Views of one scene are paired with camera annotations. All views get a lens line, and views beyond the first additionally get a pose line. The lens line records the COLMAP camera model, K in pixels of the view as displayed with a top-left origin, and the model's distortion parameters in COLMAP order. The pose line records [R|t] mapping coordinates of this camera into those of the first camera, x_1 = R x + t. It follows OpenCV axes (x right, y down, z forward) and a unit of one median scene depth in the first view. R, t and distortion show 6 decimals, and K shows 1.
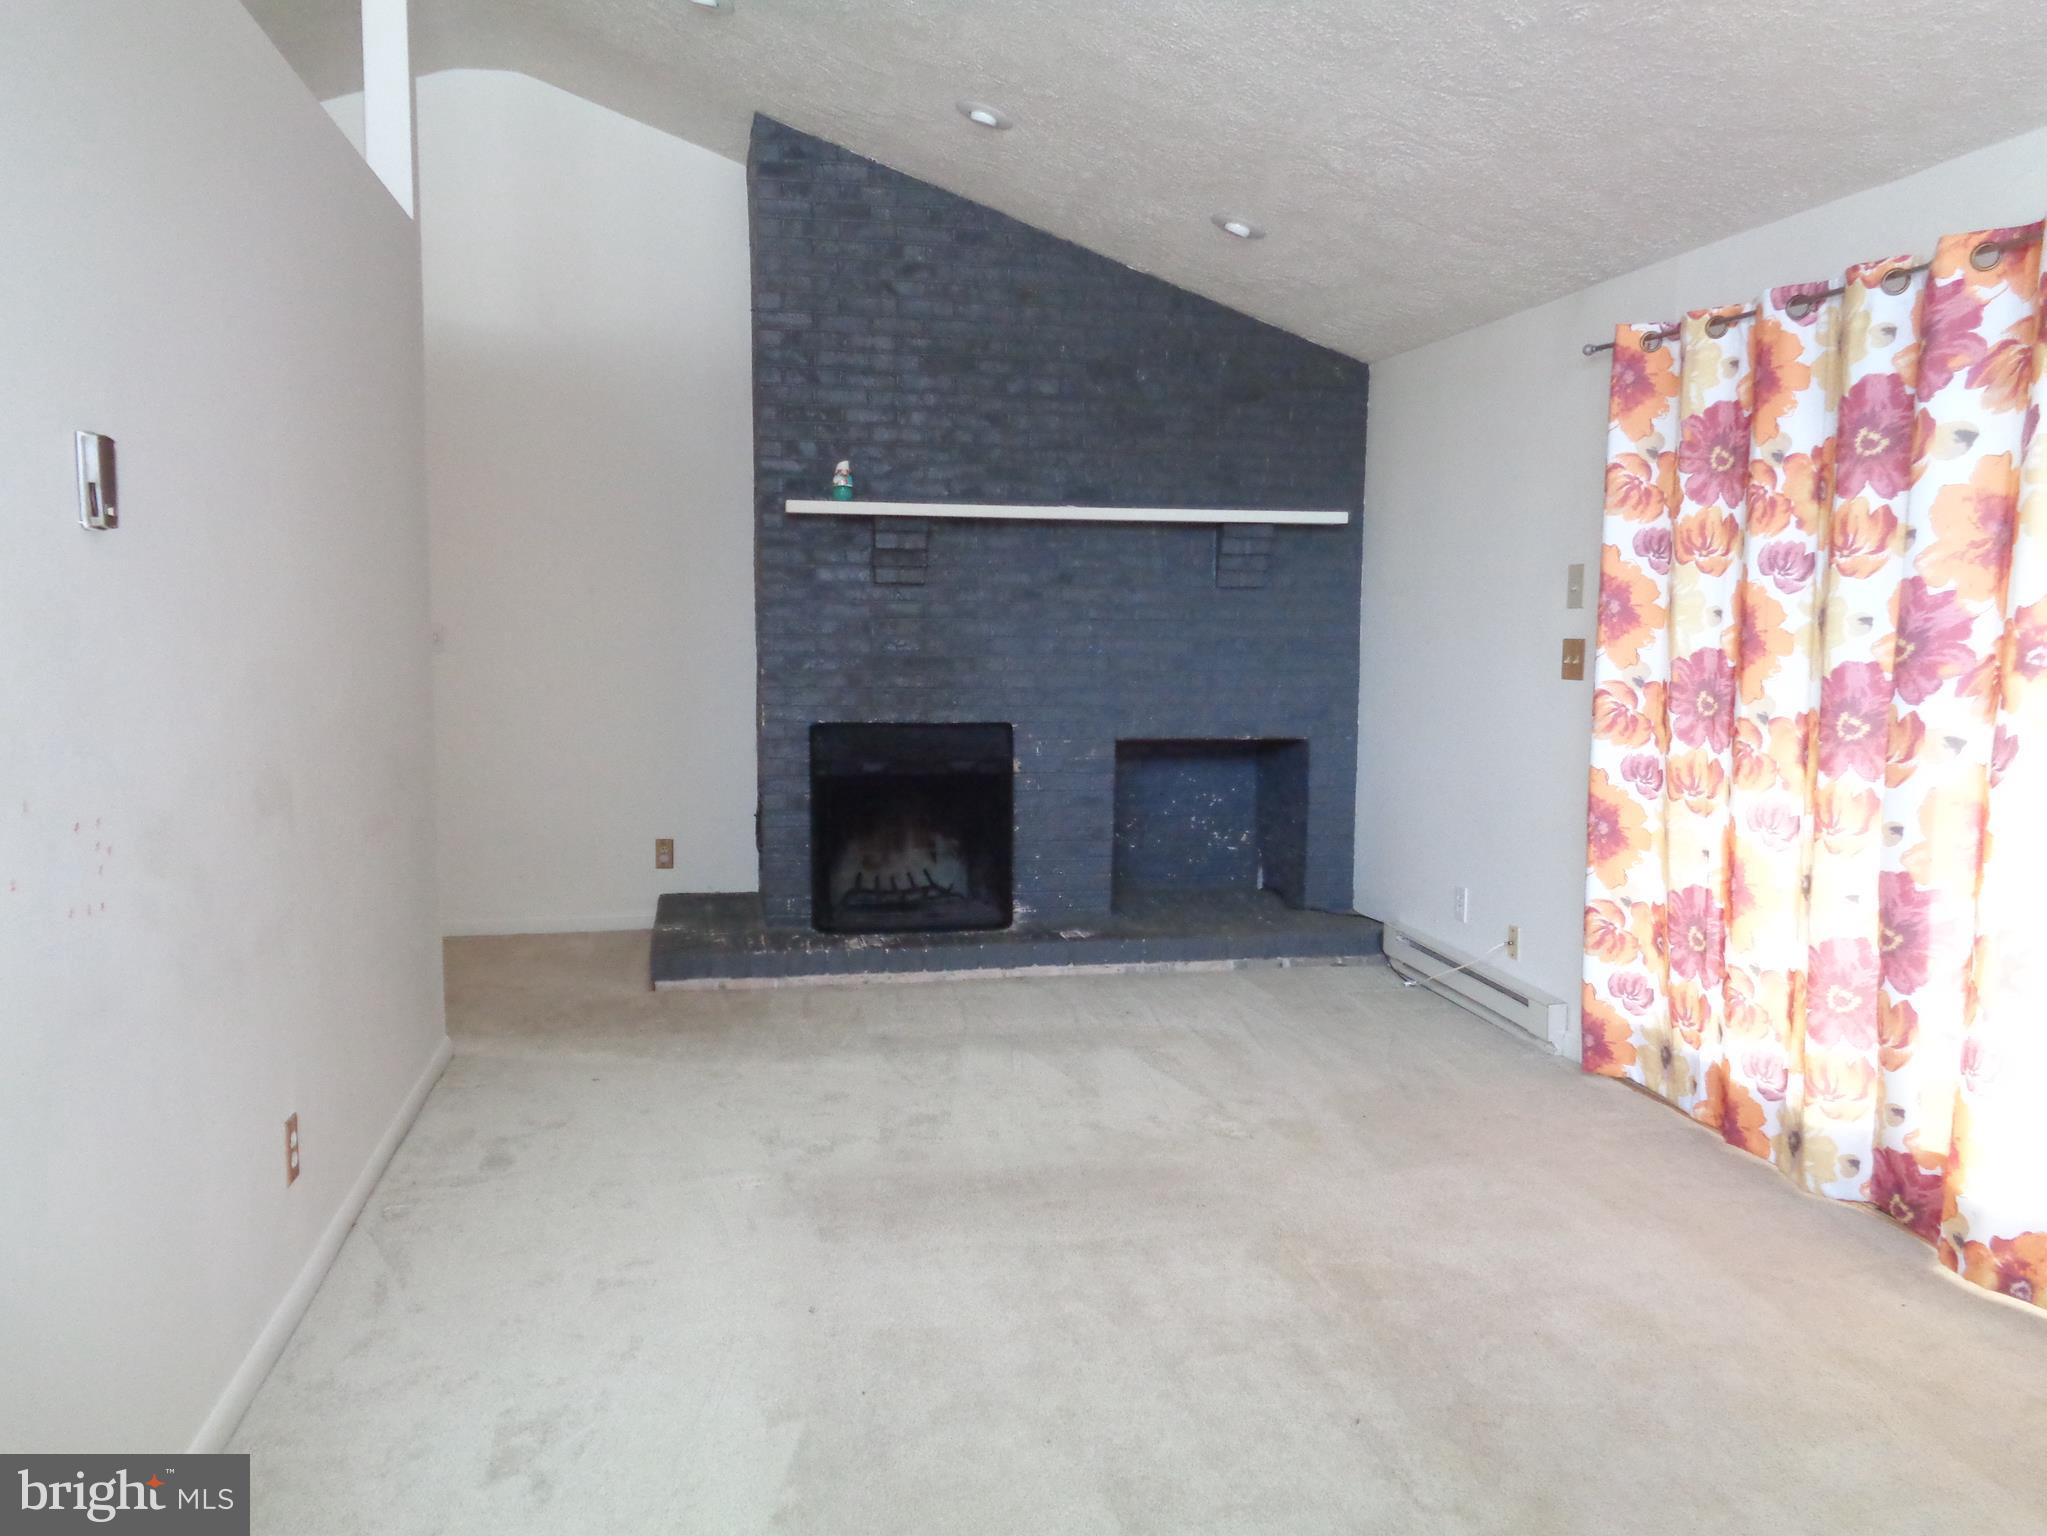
lens RADIAL K [[1555.8, 0, 1028.4], [0, 1555.8, 768.4], [0, 0, 1]] dist [0.012462, 0.005113]
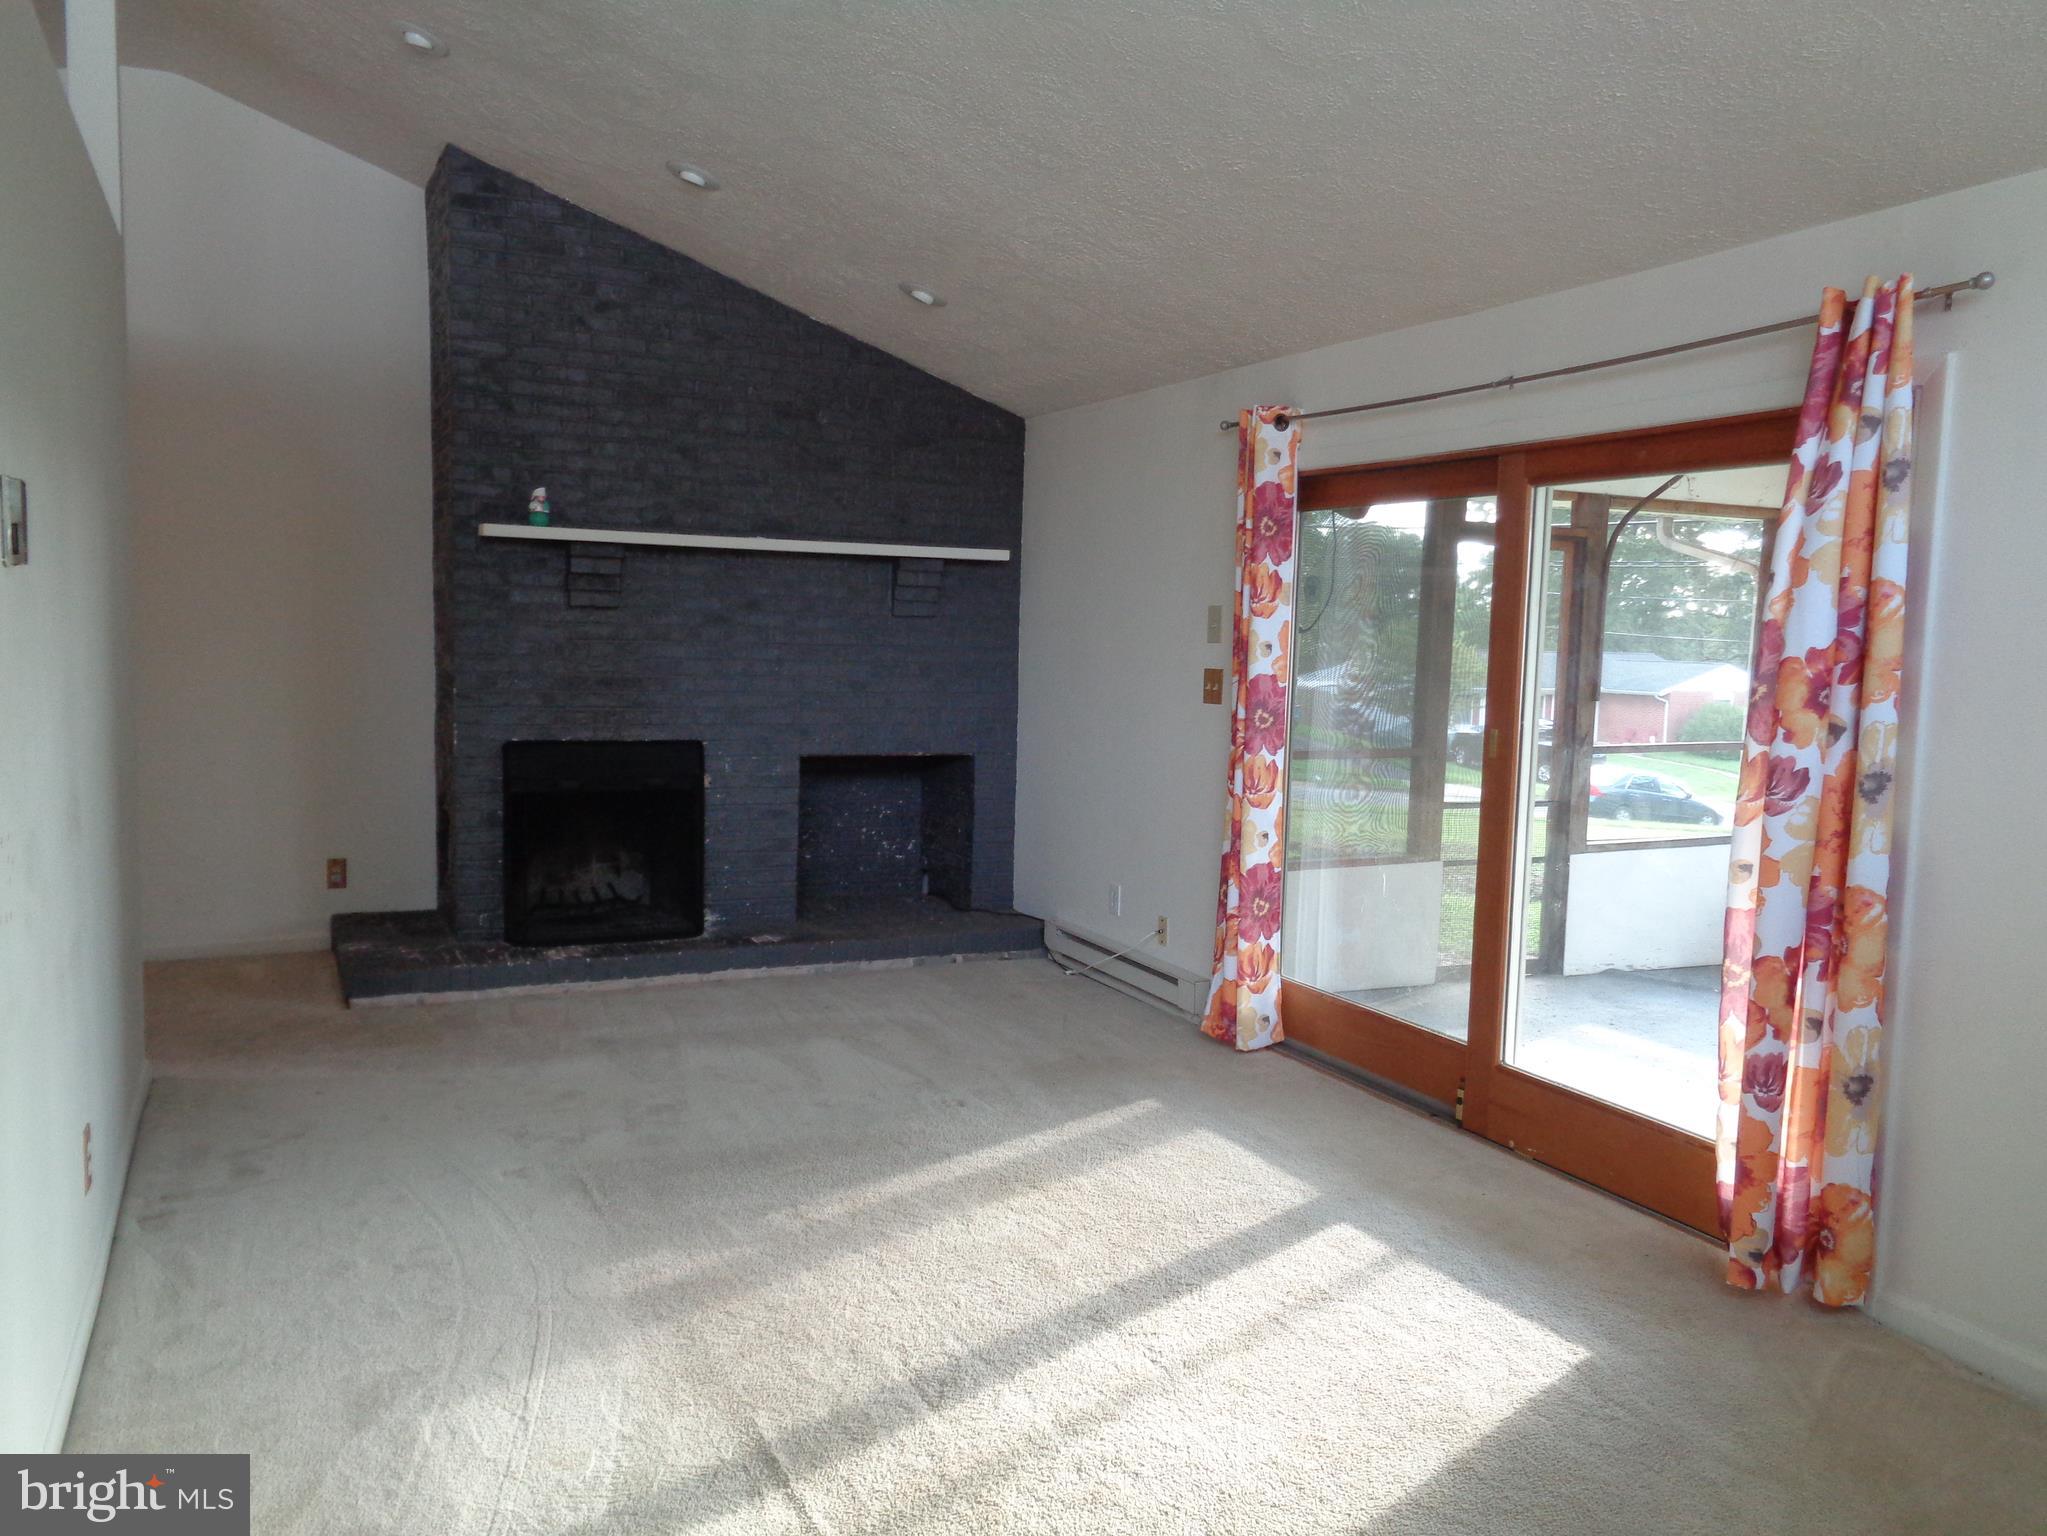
lens RADIAL K [[1555.8, 0, 1022.8], [0, 1555.8, 768.9], [0, 0, 1]] dist [0.012462, 0.005113]
pose [[0.968063, -0.005782, 0.250639, -0.067861], [0.008350, 0.999923, -0.009184, 0.001412], [-0.250567, 0.010983, 0.968037, -0.078781]]
